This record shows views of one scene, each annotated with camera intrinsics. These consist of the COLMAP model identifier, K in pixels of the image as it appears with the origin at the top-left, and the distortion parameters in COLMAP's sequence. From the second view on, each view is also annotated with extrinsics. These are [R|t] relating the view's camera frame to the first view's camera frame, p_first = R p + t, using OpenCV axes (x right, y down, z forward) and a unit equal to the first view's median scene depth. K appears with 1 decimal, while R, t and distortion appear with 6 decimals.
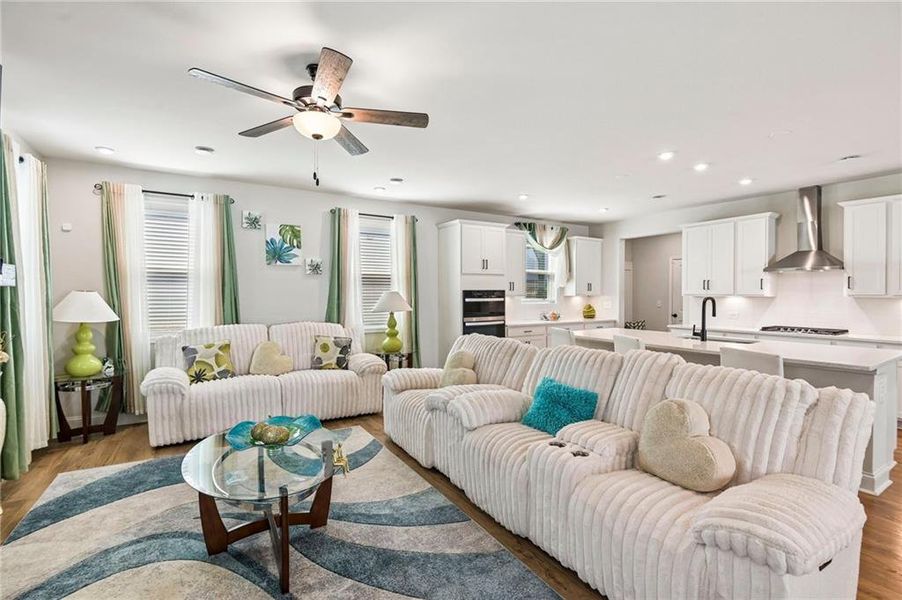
lens RADIAL K [[411.8, 0, 454.2], [0, 411.8, 299.6], [0, 0, 1]] dist [-0.007077, -0.000057]
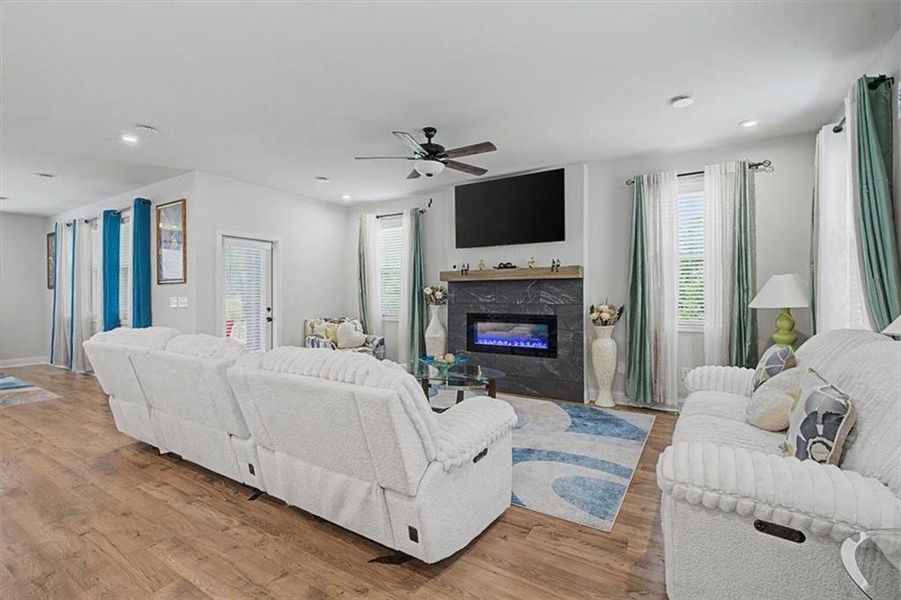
lens RADIAL K [[411.3, 0, 453.7], [0, 411.3, 299.6], [0, 0, 1]] dist [-0.007077, -0.000057]
pose [[-0.902467, 0.002353, -0.430753, 0.107871], [-0.008452, 0.999696, 0.023167, 0.014761], [0.430676, 0.024548, -0.902173, 1.079716]]
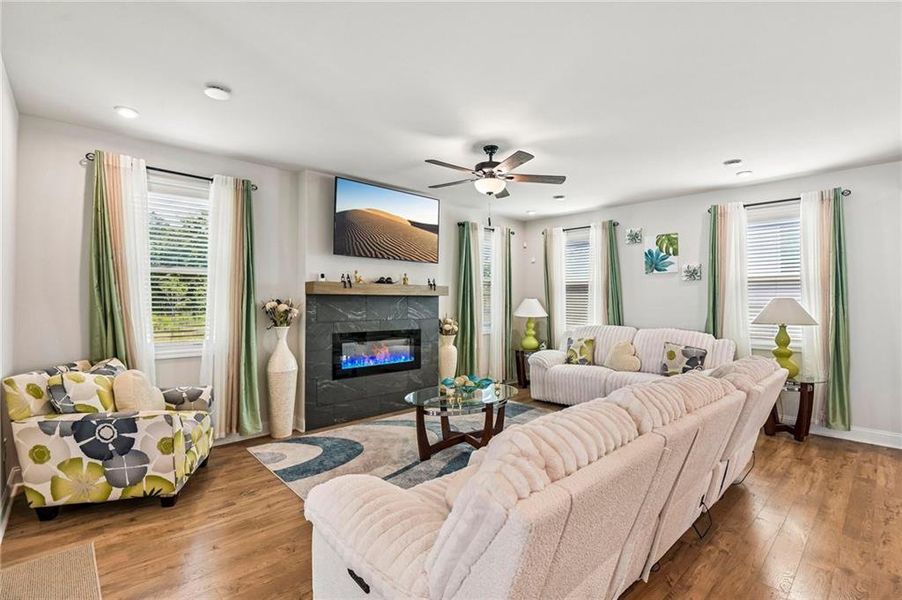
lens RADIAL K [[411.8, 0, 454.2], [0, 411.8, 299.6], [0, 0, 1]] dist [-0.007077, -0.000057]
pose [[0.188910, -0.003872, -0.981987, 0.493932], [-0.022904, 0.999703, -0.008348, 0.004016], [0.981727, 0.024069, 0.188765, 0.272508]]
